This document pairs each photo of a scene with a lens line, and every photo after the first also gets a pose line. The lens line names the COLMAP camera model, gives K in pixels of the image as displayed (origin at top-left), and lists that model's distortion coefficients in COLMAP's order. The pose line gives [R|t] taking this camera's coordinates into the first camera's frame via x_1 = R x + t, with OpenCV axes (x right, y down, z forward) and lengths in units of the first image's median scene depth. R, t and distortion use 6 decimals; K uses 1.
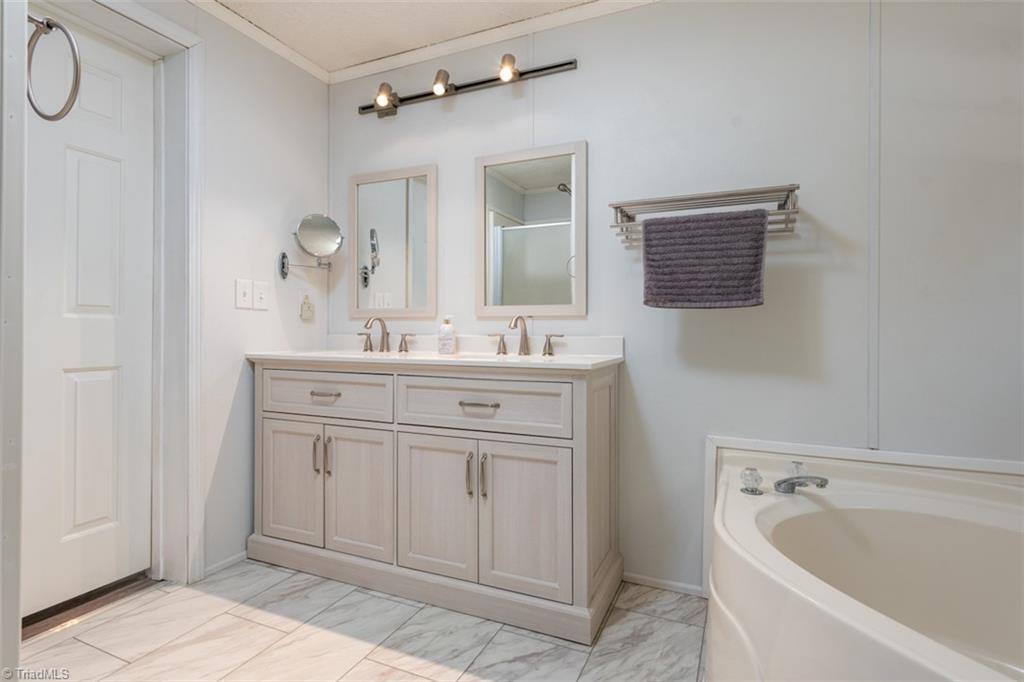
lens RADIAL K [[529.4, 0, 508.9], [0, 529.4, 334.3], [0, 0, 1]] dist [0.007162, -0.000362]
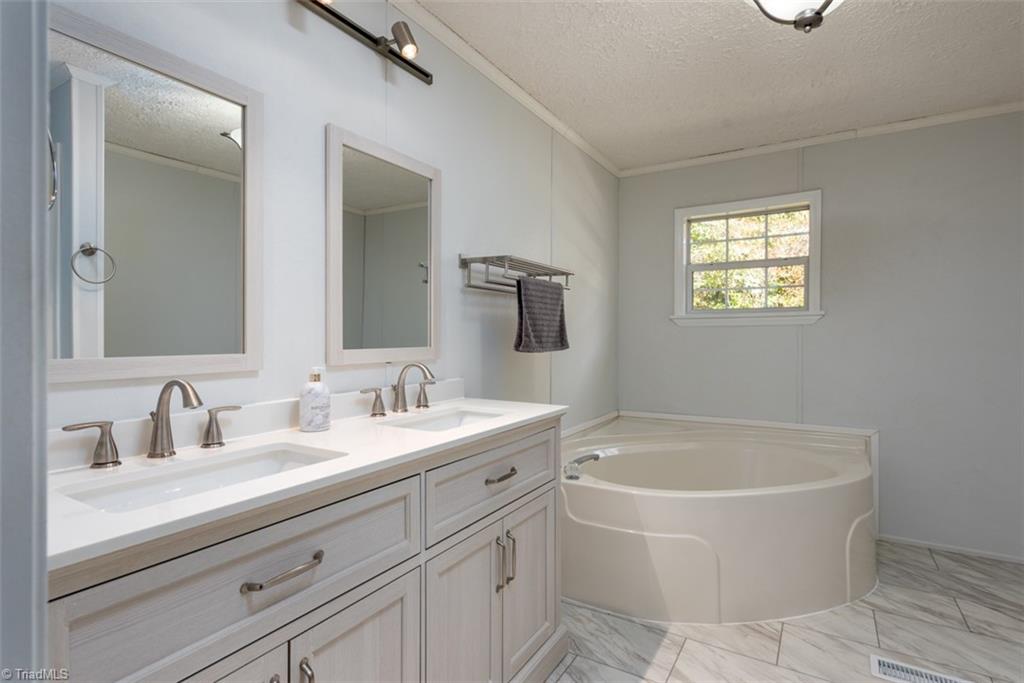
lens RADIAL K [[529.4, 0, 511.5], [0, 529.4, 338.2], [0, 0, 1]] dist [0.007162, -0.000362]
pose [[0.084781, -0.010107, 0.996348, -0.811303], [0.005127, 0.999940, 0.009708, -0.084718], [-0.996386, 0.004285, 0.084828, 0.835869]]
